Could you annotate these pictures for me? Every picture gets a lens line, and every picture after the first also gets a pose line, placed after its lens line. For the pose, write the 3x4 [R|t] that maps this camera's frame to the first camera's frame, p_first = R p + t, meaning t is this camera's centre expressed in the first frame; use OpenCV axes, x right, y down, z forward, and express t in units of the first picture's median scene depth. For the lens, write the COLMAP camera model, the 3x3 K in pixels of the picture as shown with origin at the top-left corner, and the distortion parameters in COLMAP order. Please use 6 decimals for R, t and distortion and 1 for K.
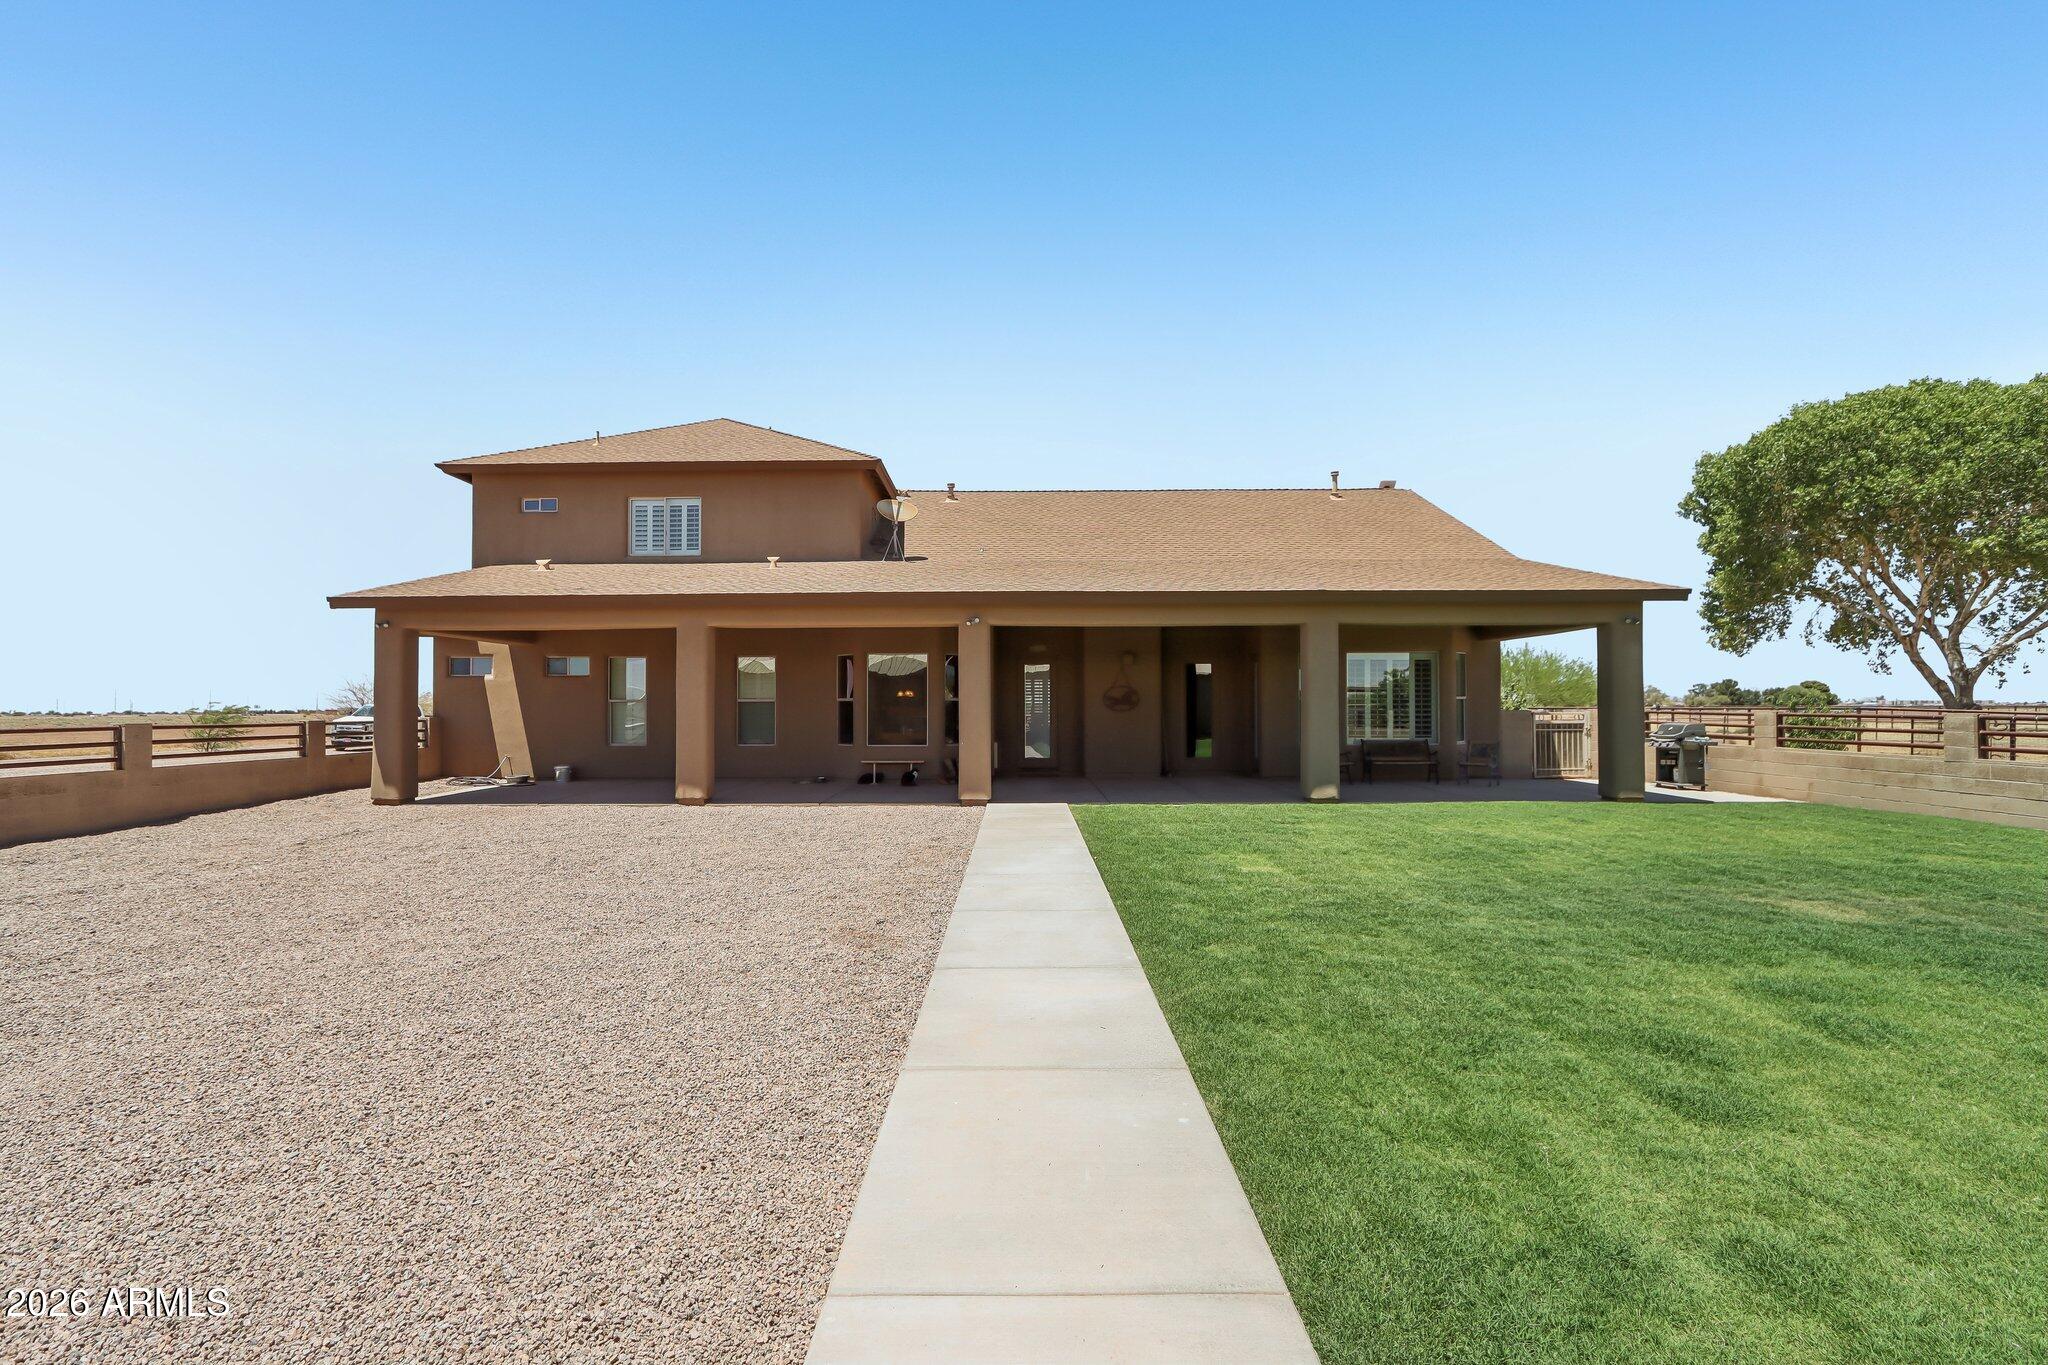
lens RADIAL K [[952.0, 0, 1027.0], [0, 952.0, 691.7], [0, 0, 1]] dist [-0.017213, 0.003017]
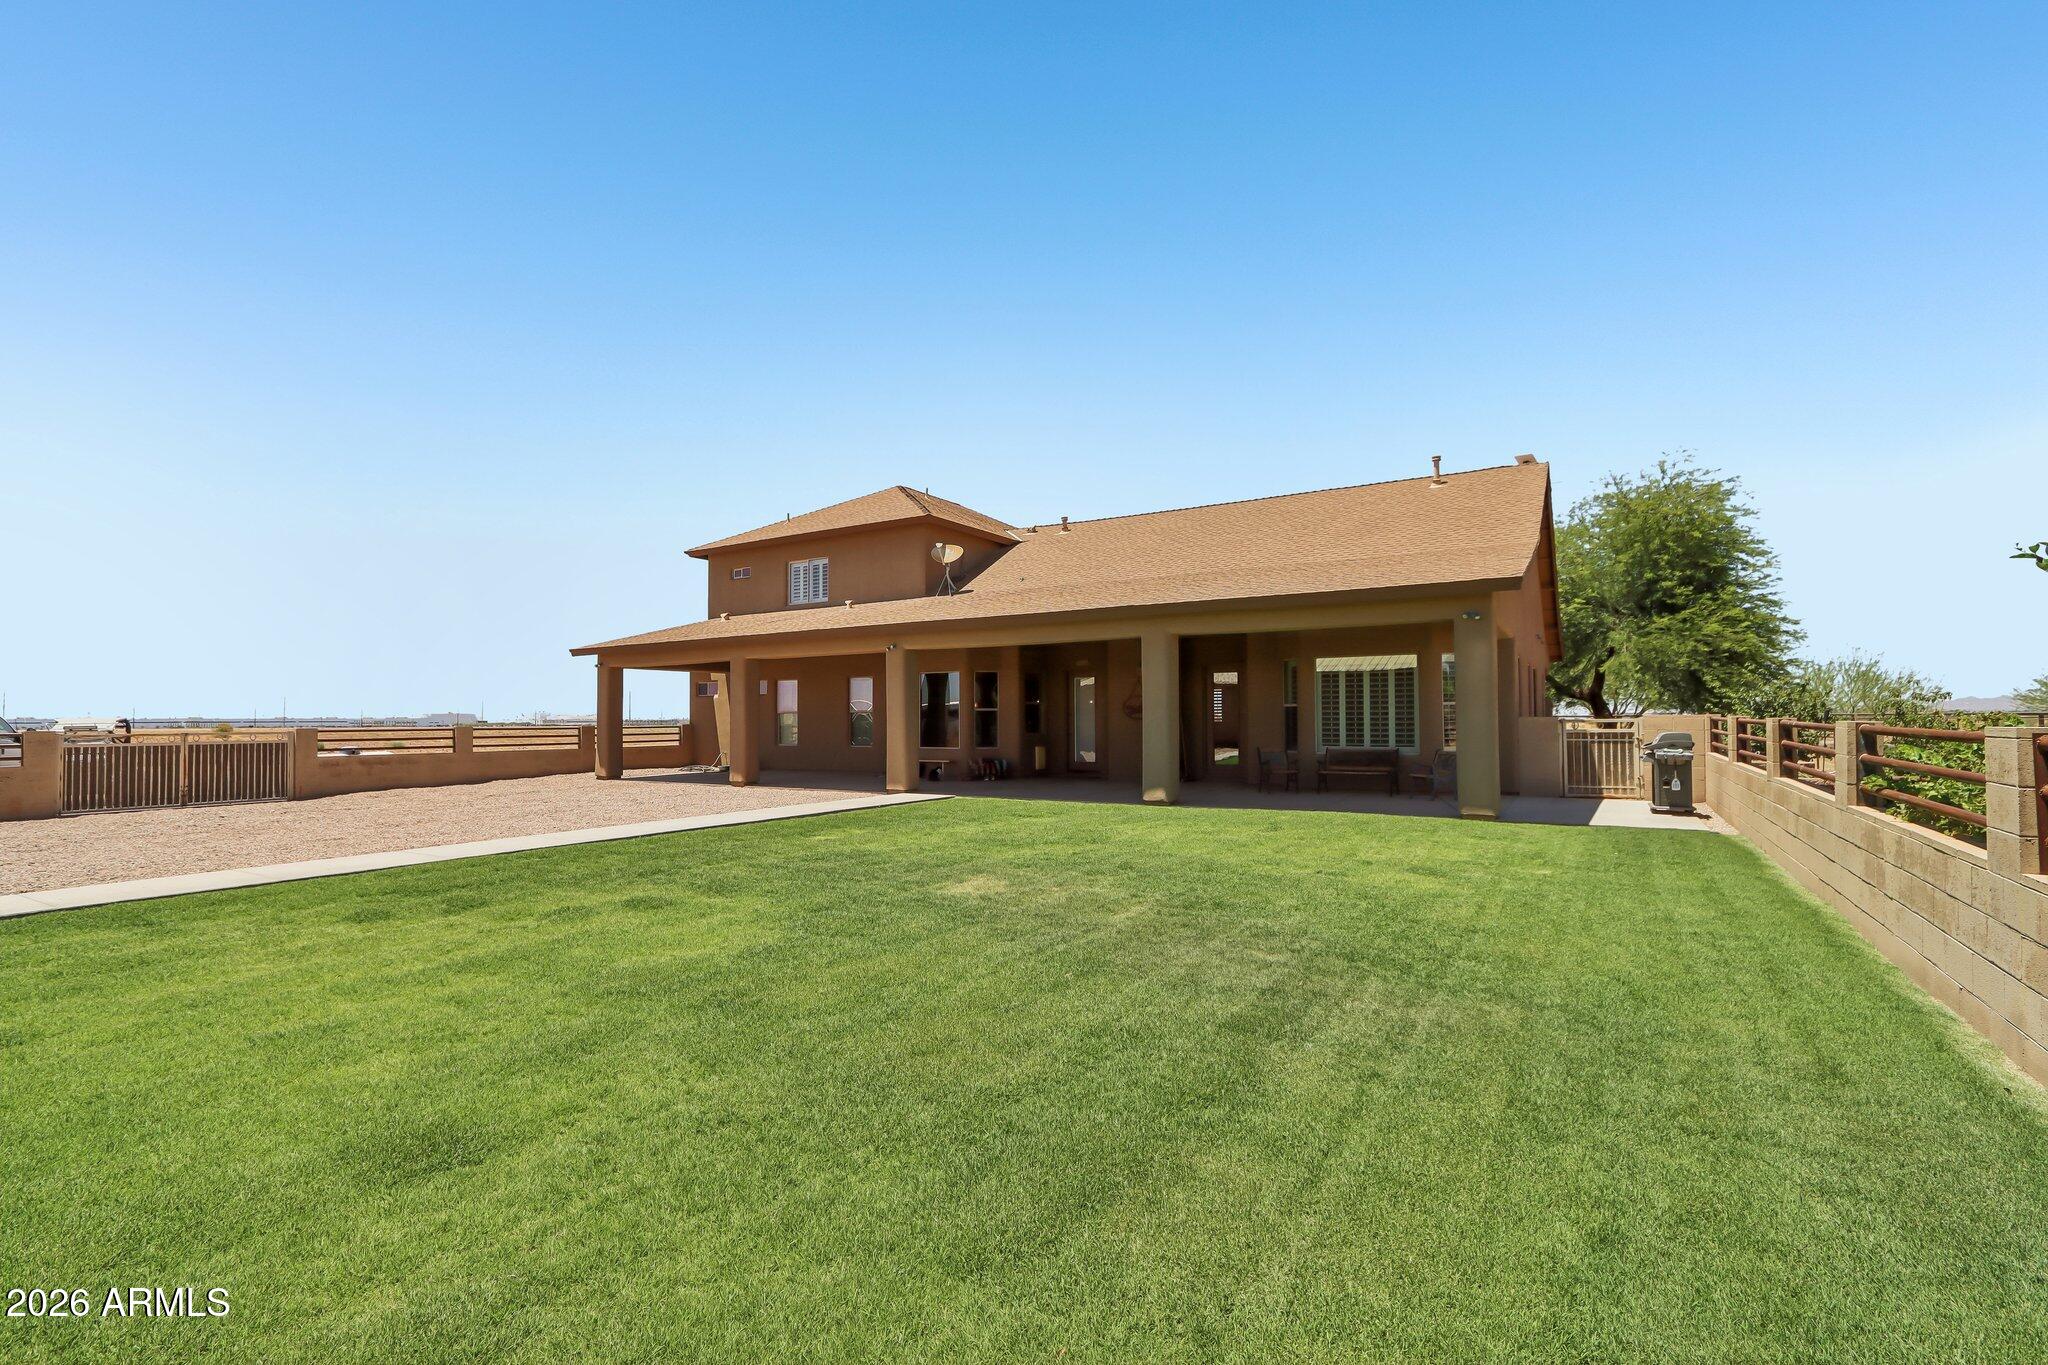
lens RADIAL K [[952.0, 0, 1006.9], [0, 952.0, 686.6], [0, 0, 1]] dist [-0.017213, 0.003017]
pose [[0.851655, -0.019360, -0.523745, 0.553608], [0.012759, 0.999787, -0.016210, -0.000417], [0.523947, 0.007123, 0.851721, 0.006493]]
